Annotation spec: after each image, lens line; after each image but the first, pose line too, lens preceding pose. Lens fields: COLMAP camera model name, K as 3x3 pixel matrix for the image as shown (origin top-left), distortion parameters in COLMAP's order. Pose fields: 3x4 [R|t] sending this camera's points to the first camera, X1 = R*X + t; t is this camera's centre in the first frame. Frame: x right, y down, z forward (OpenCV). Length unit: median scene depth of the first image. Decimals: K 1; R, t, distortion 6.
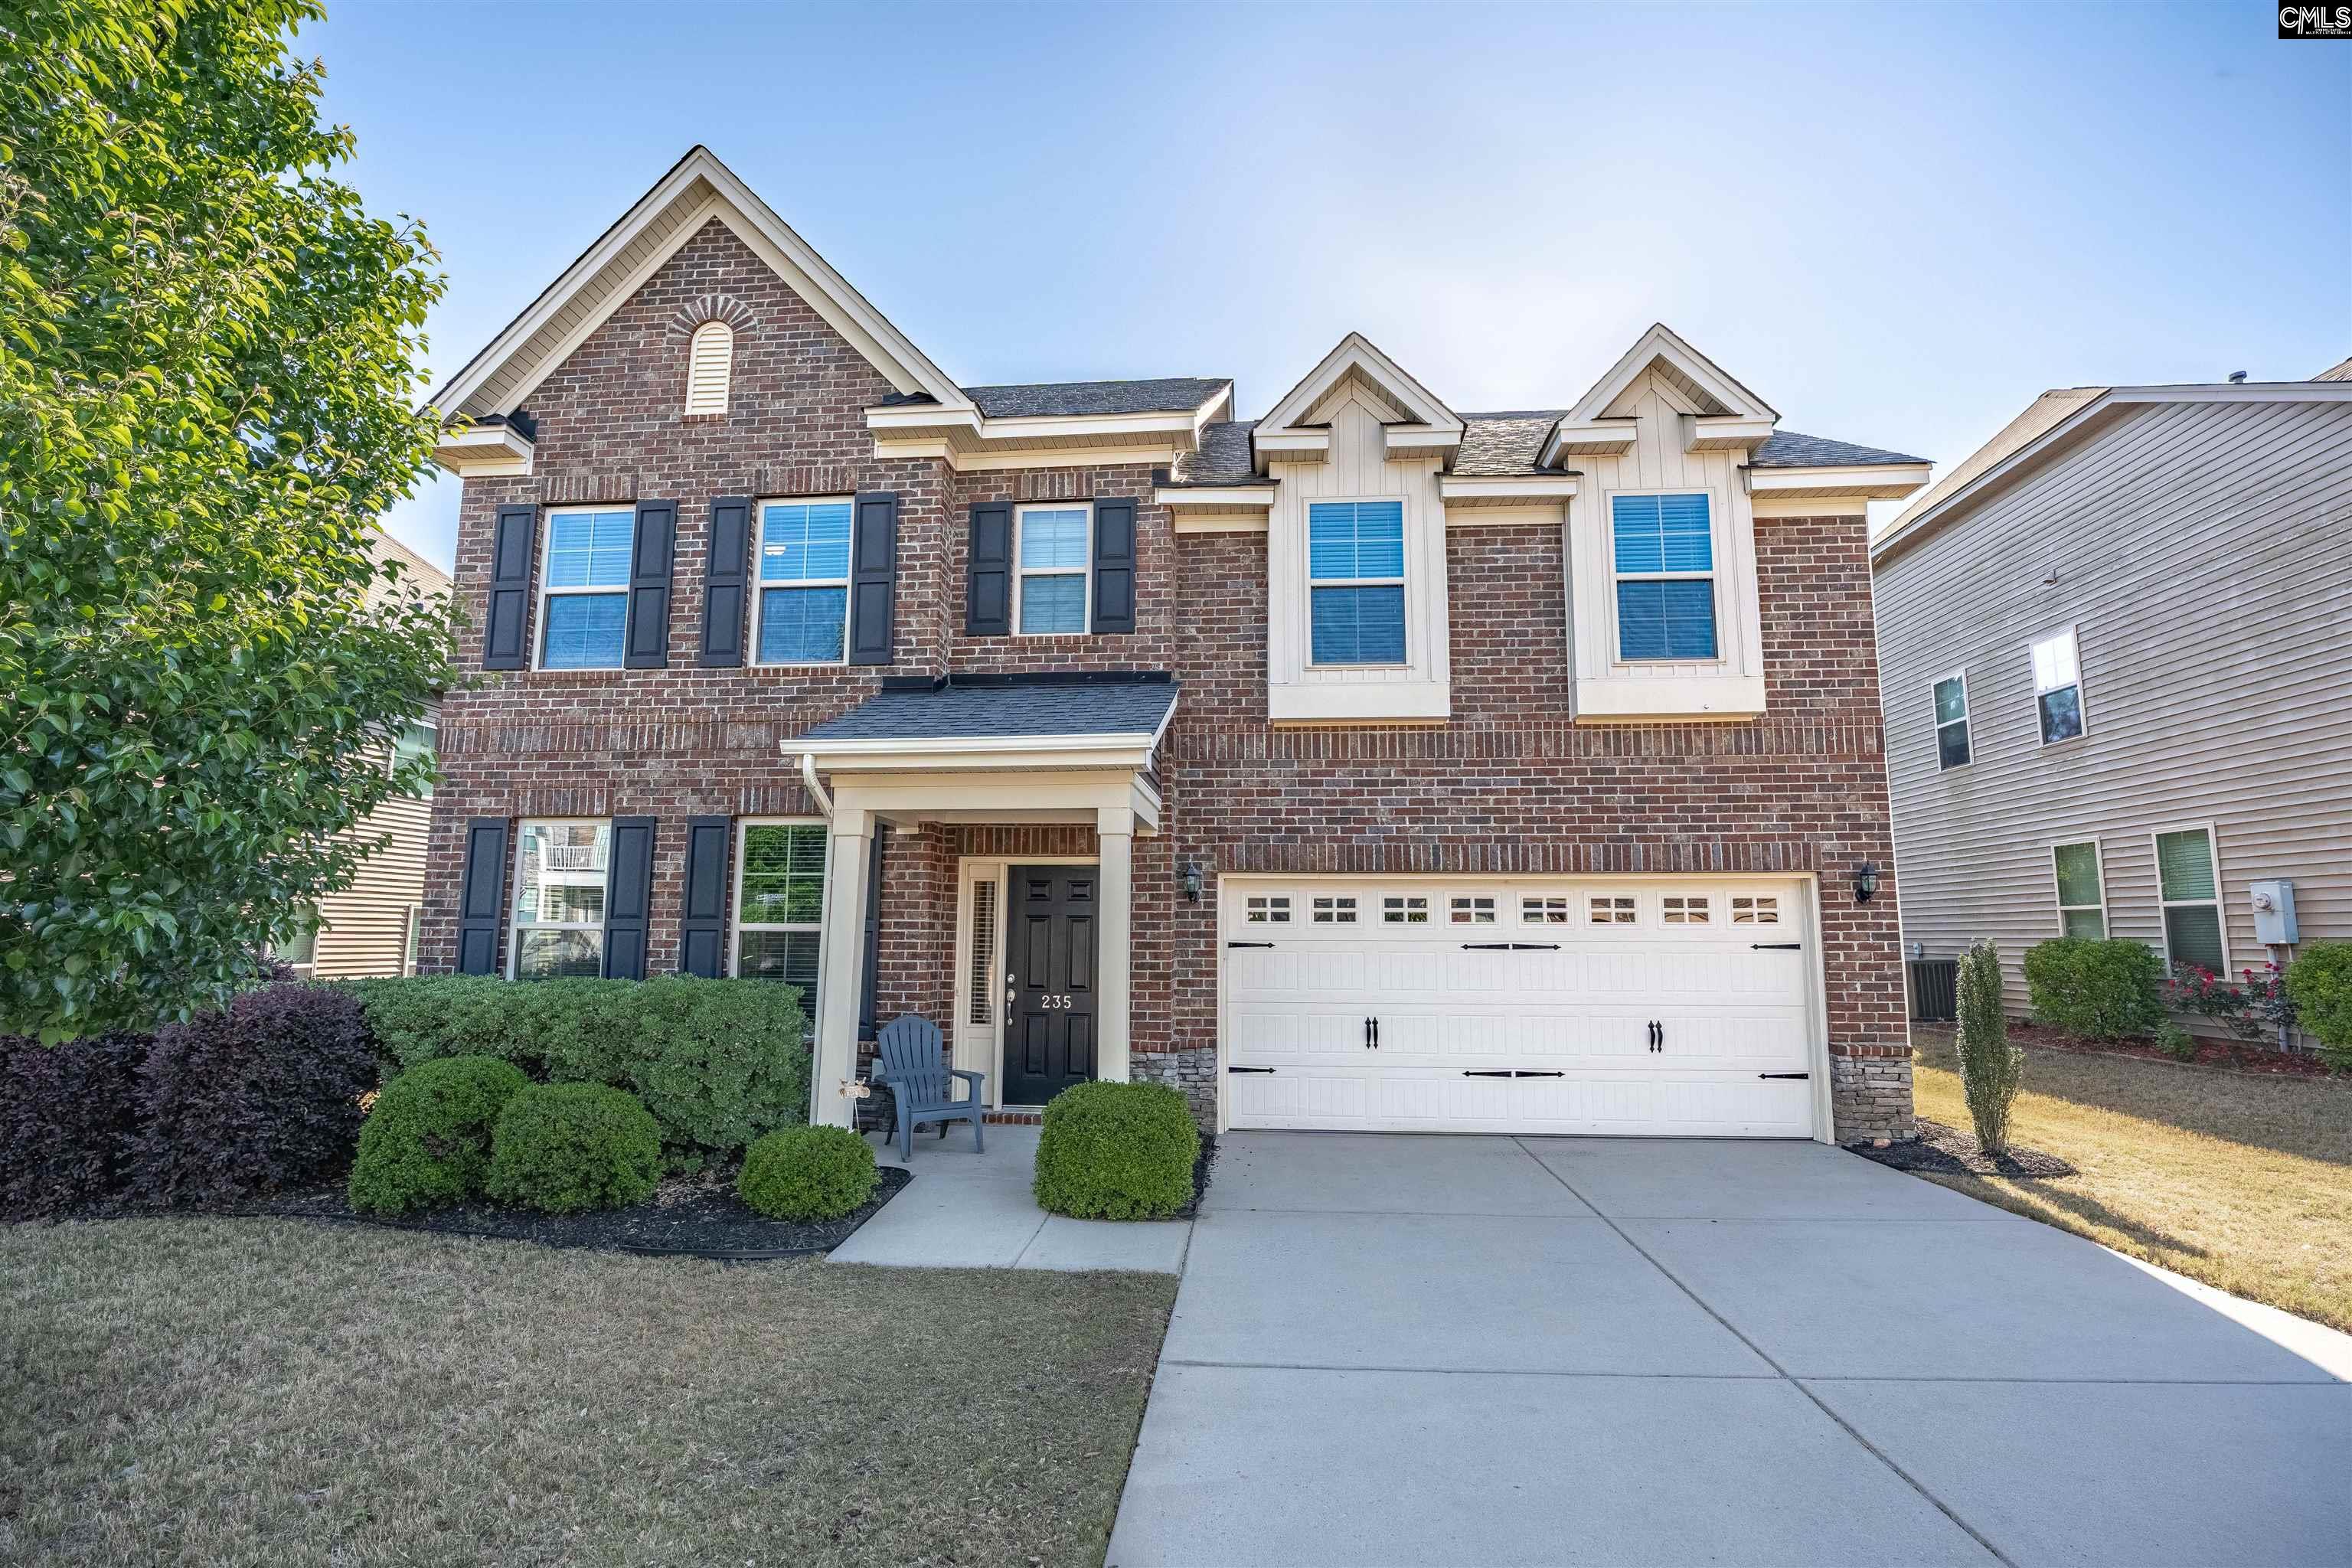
lens RADIAL K [[1097.4, 0, 1176.0], [0, 1097.4, 784.0], [0, 0, 1]] dist [-0.019614, 0.001183]
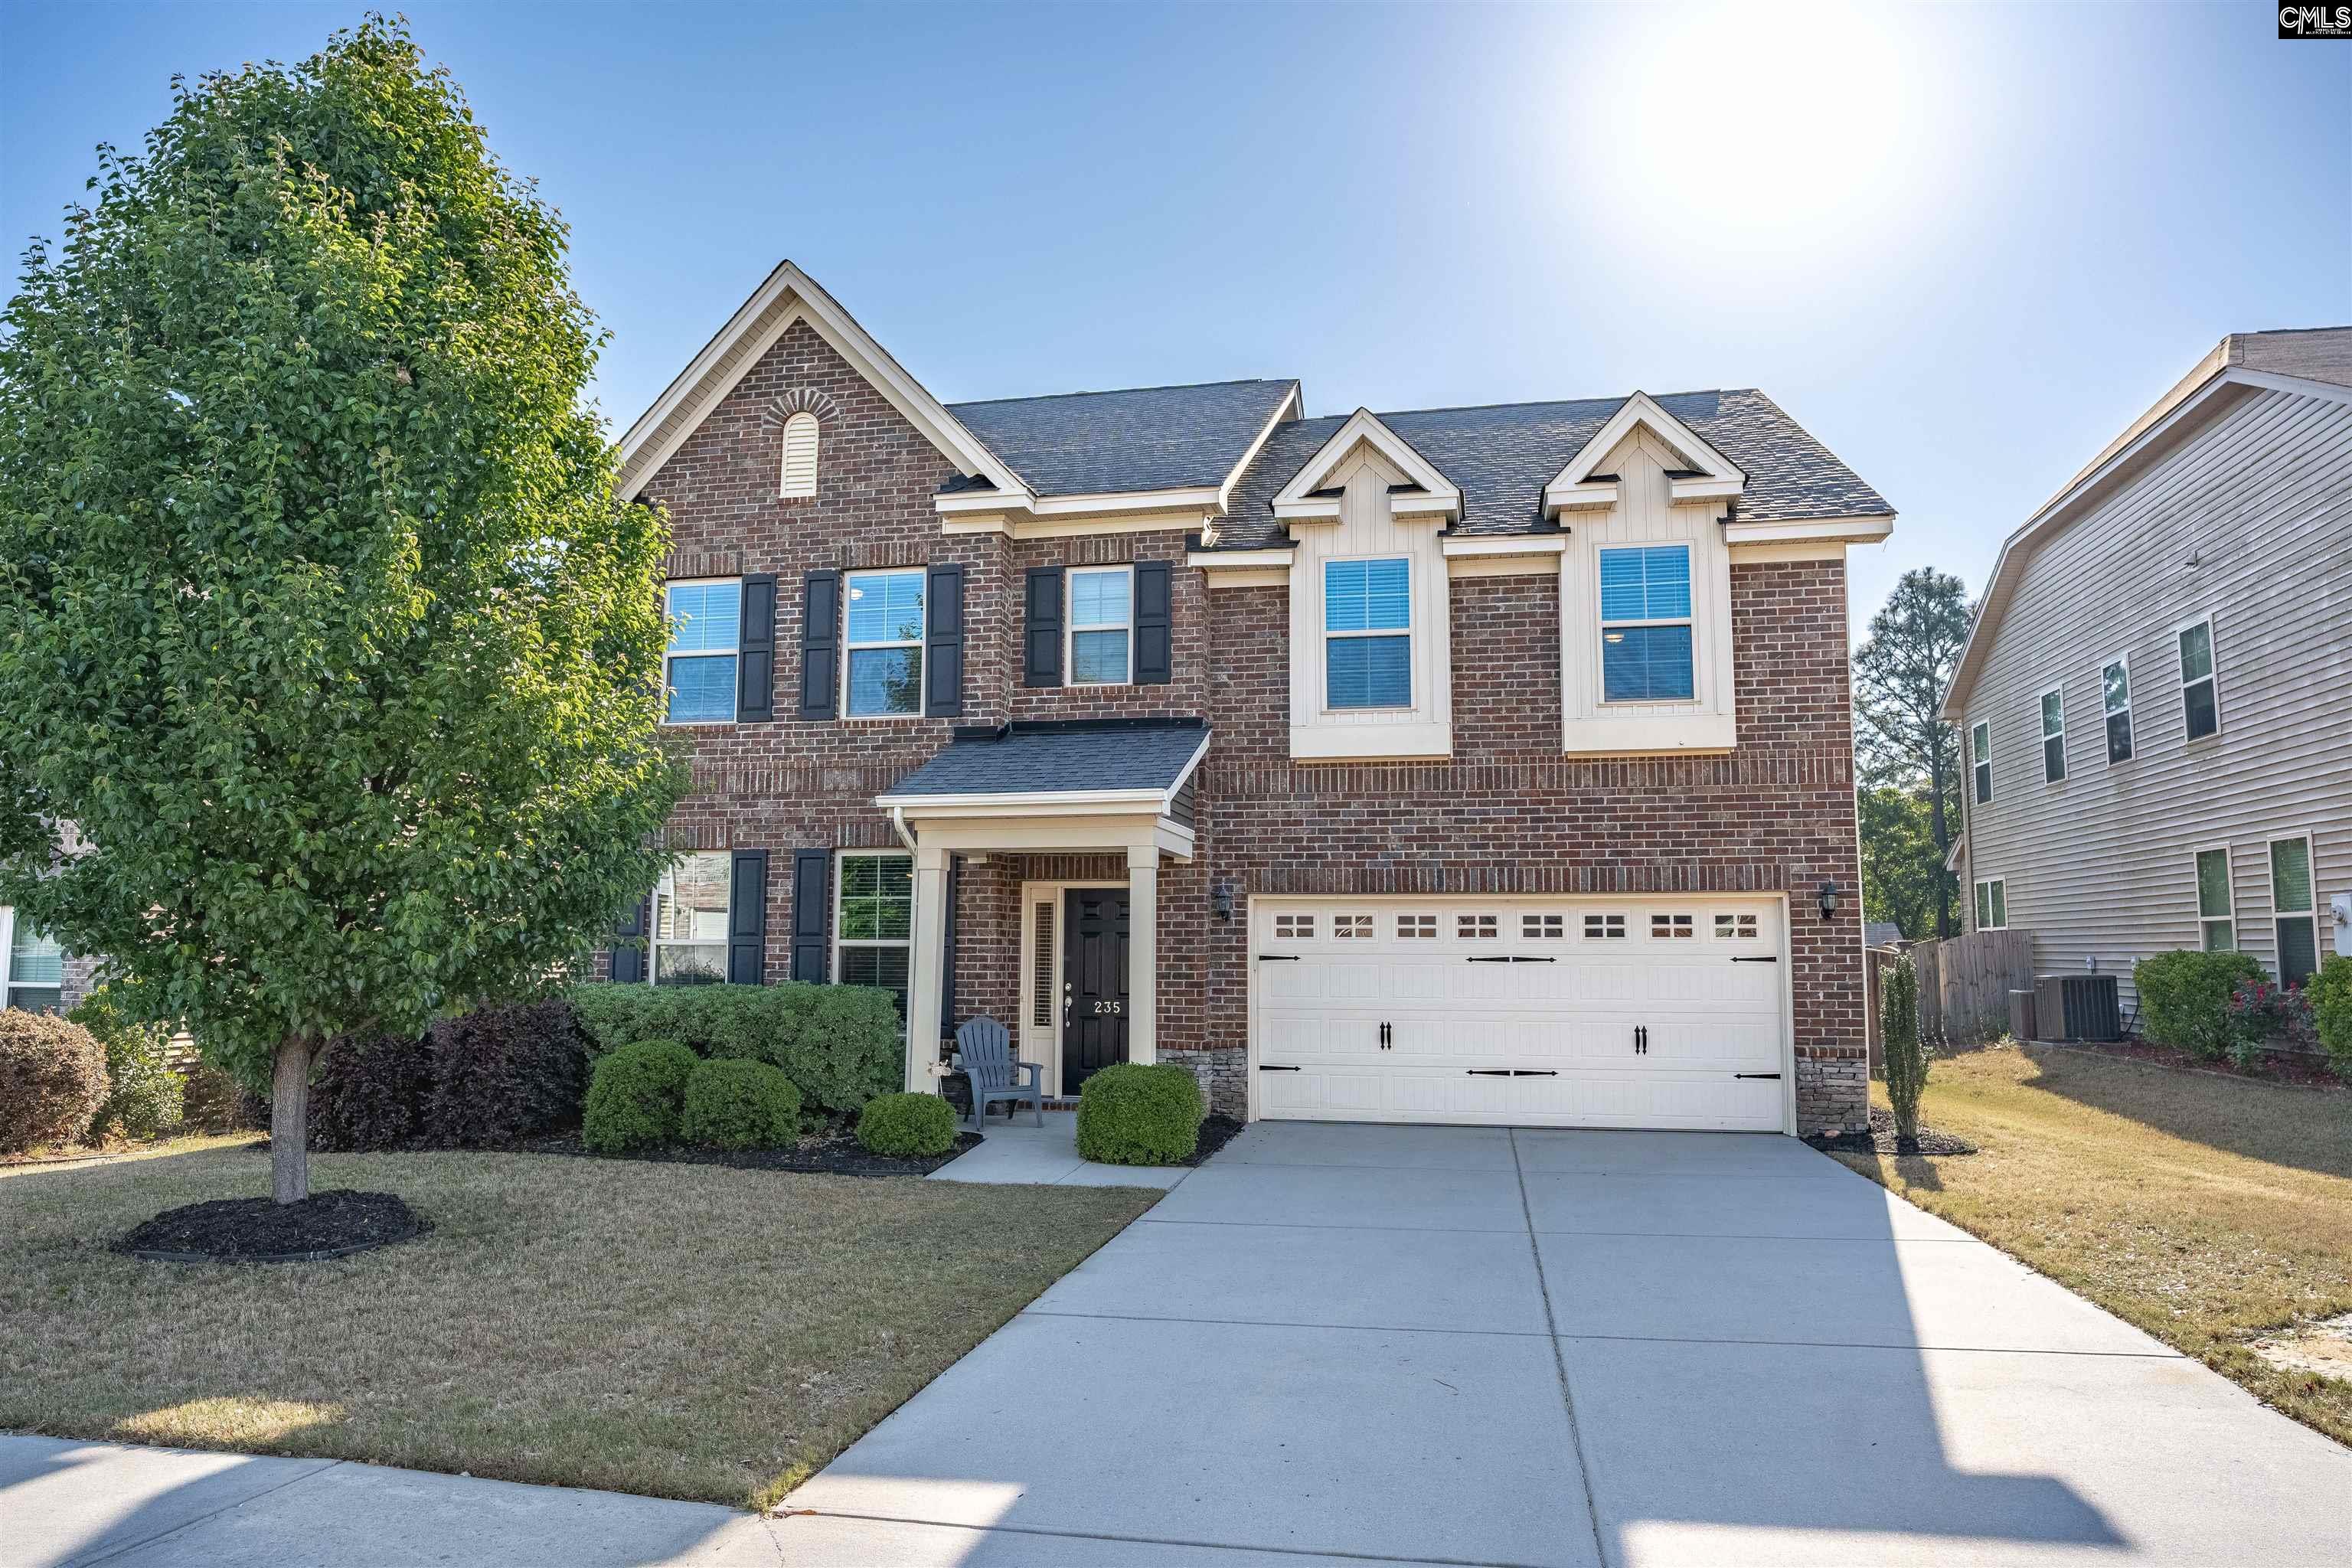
lens RADIAL K [[1495.9, 0, 1176.0], [0, 1495.9, 784.0], [0, 0, 1]] dist [-0.029982, -0.000967]
pose [[0.993223, -0.013781, -0.115402, 0.146360], [0.016822, 0.999535, 0.025422, -0.073850], [0.114998, -0.027191, 0.992994, -0.541006]]
